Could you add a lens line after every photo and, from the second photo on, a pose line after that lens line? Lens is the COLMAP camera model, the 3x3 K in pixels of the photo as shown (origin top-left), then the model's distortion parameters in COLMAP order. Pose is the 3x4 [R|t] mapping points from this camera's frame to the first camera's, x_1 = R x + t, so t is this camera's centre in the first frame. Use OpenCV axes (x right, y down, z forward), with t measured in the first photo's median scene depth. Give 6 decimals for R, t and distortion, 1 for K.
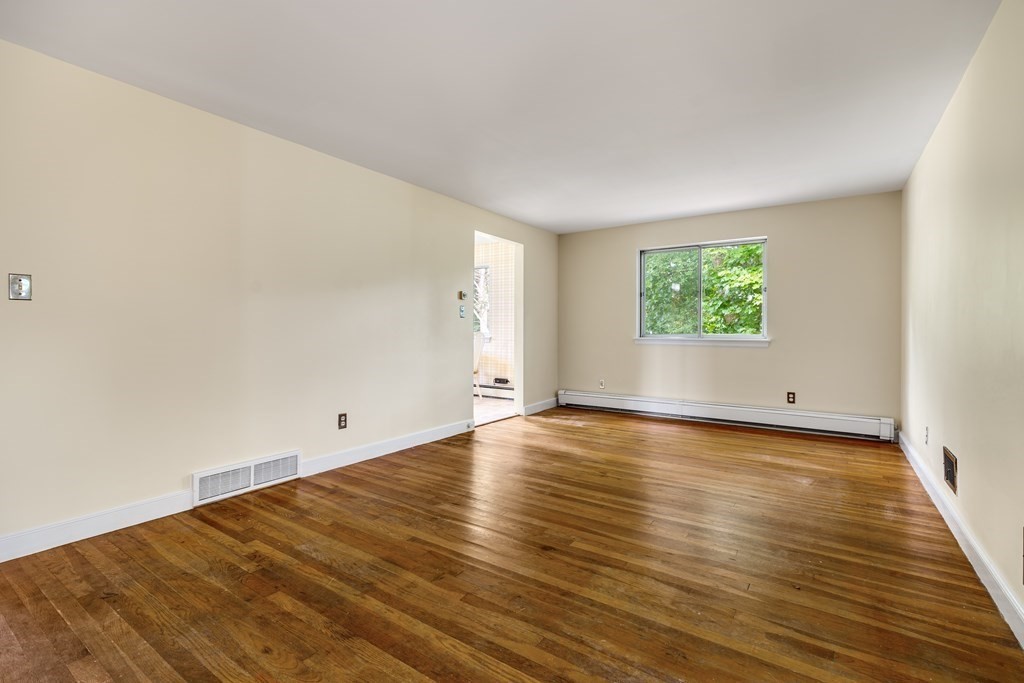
lens RADIAL K [[455.7, 0, 507.6], [0, 455.7, 334.2], [0, 0, 1]] dist [0.001556, -0.000324]
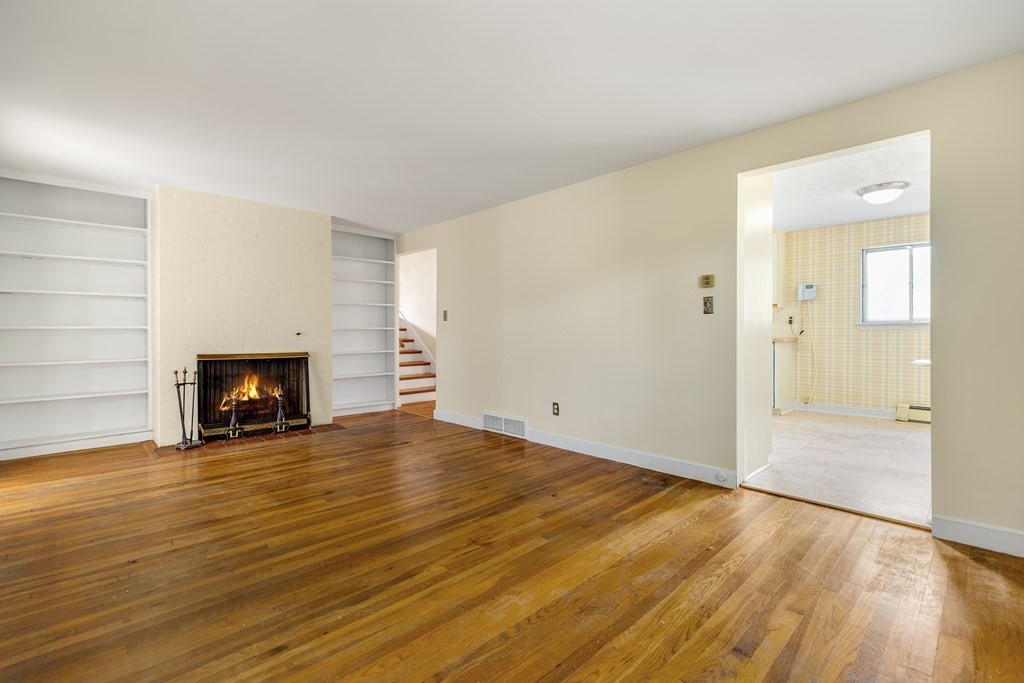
lens RADIAL K [[455.7, 0, 518.0], [0, 455.7, 336.3], [0, 0, 1]] dist [0.001556, -0.000324]
pose [[-0.170612, 0.005500, -0.985323, 1.103756], [-0.010877, 0.999913, 0.007465, -0.006893], [0.985278, 0.011991, -0.170537, 1.488675]]
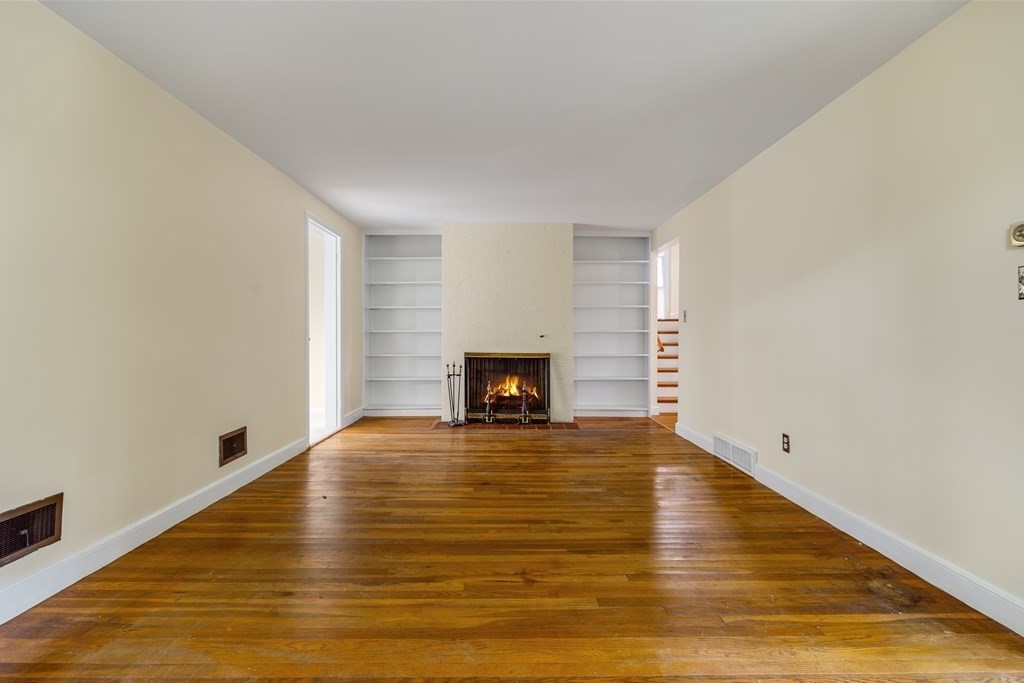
lens RADIAL K [[455.7, 0, 518.0], [0, 455.7, 341.9], [0, 0, 1]] dist [0.001556, -0.000324]
pose [[-0.804291, 0.003962, -0.594222, 0.724320], [-0.011545, 0.999685, 0.022292, -0.012523], [0.594123, 0.024789, -0.803992, 1.861437]]
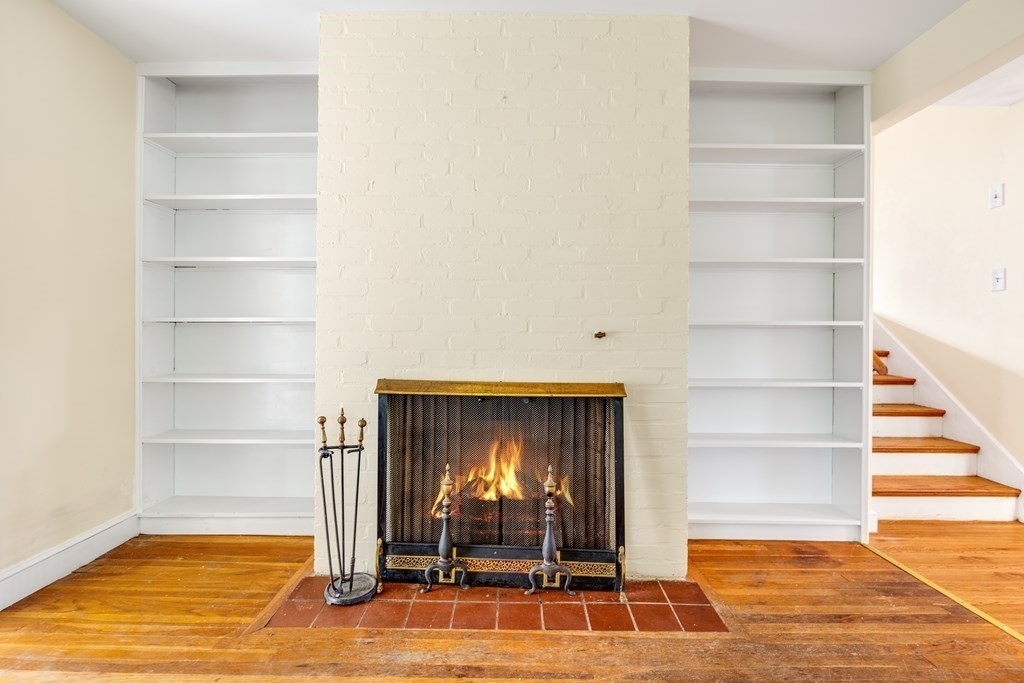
lens RADIAL K [[741.9, 0, 520.1], [0, 741.9, 346.3], [0, 0, 1]] dist [-0.009873, -0.001045]
pose [[-0.761181, -0.022185, -0.648160, 0.279737], [-0.018420, 0.999751, -0.012587, 0.040681], [0.648278, 0.002358, -0.761400, 1.095928]]
